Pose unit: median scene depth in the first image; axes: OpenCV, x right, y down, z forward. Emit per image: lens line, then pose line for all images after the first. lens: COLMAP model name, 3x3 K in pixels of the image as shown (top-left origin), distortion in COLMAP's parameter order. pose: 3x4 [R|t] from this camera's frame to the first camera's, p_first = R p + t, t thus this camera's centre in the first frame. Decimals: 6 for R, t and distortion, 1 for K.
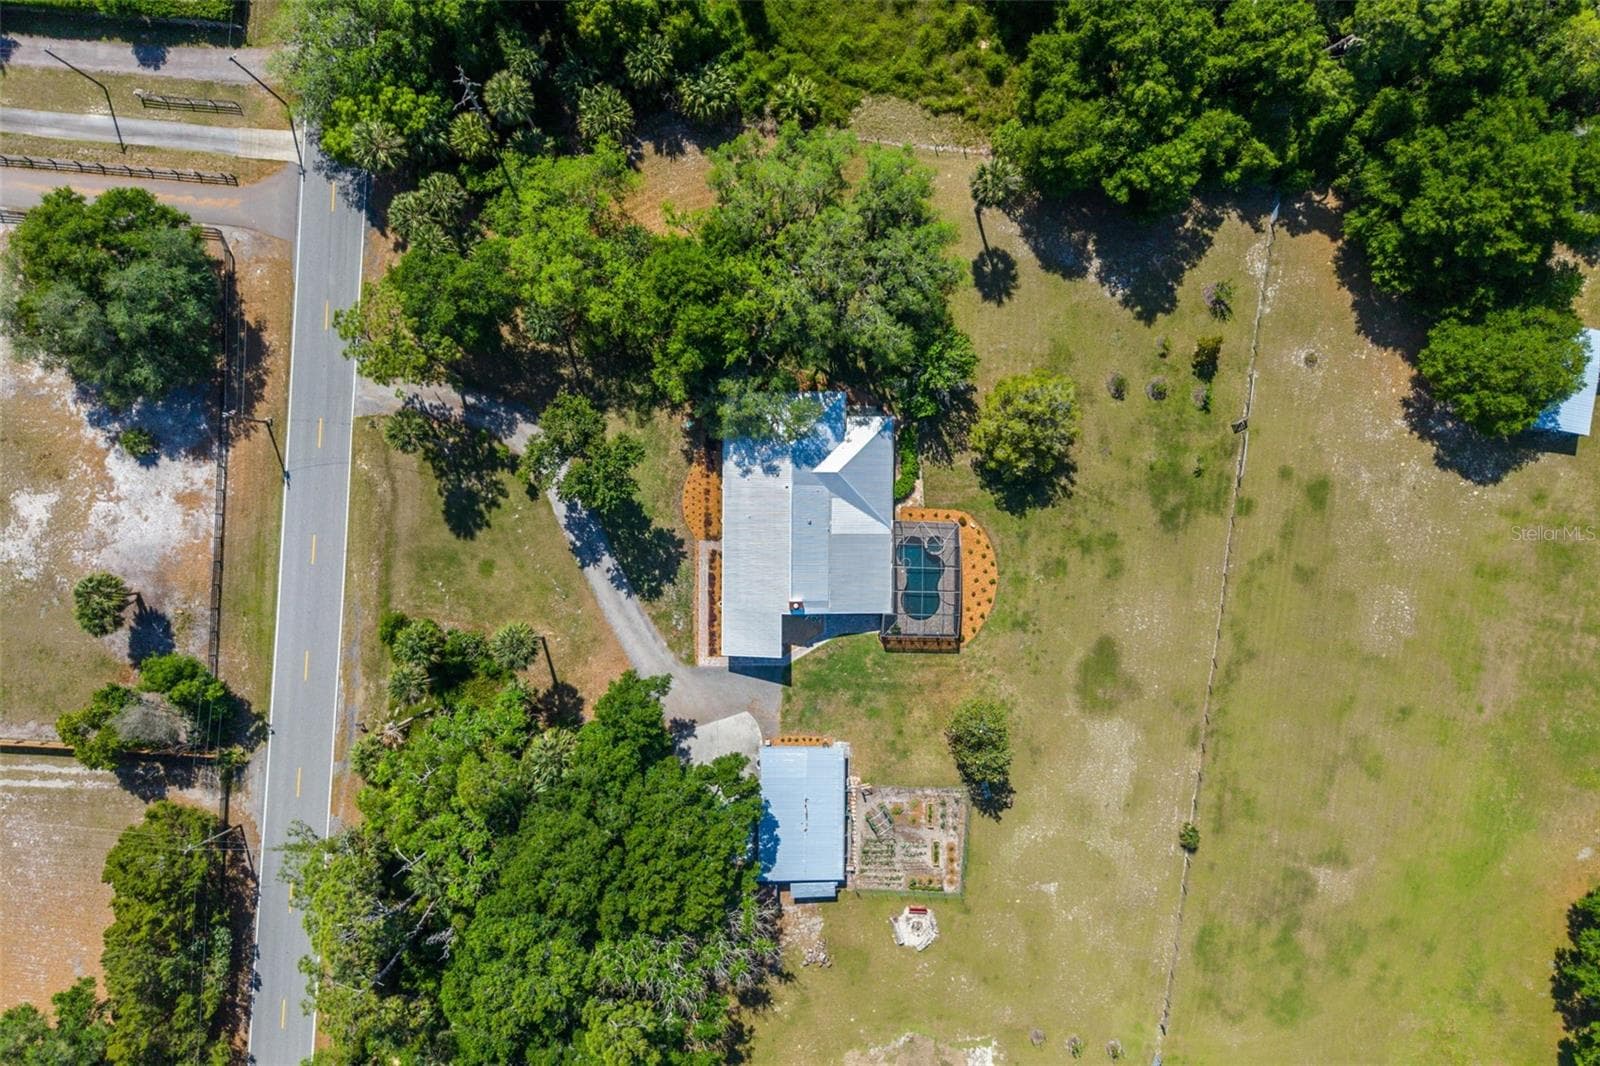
lens RADIAL K [[774.9, 0, 804.8], [0, 774.9, 535.6], [0, 0, 1]] dist [-0.002564, -0.000384]
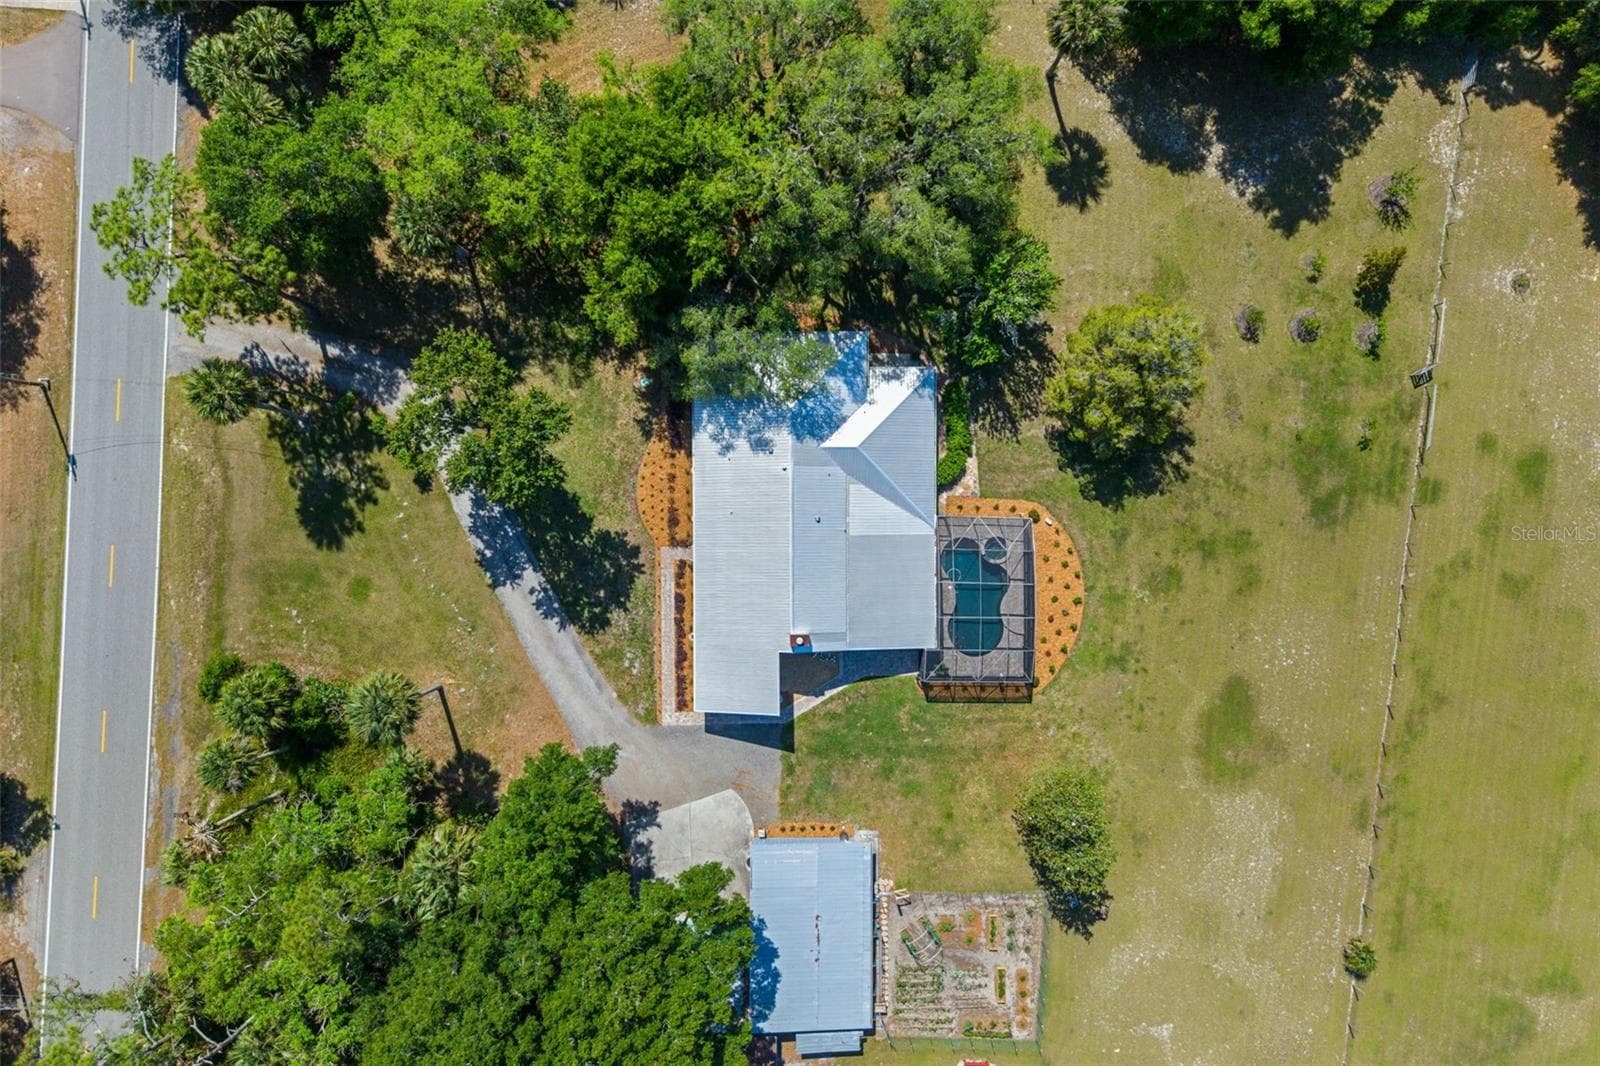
lens RADIAL K [[774.9, 0, 804.8], [0, 774.9, 535.6], [0, 0, 1]] dist [-0.002564, -0.000384]
pose [[0.999940, -0.010901, 0.000441, -0.005943], [0.010901, 0.999941, 0.000149, -0.002921], [-0.000443, -0.000144, 1.000000, 0.296217]]
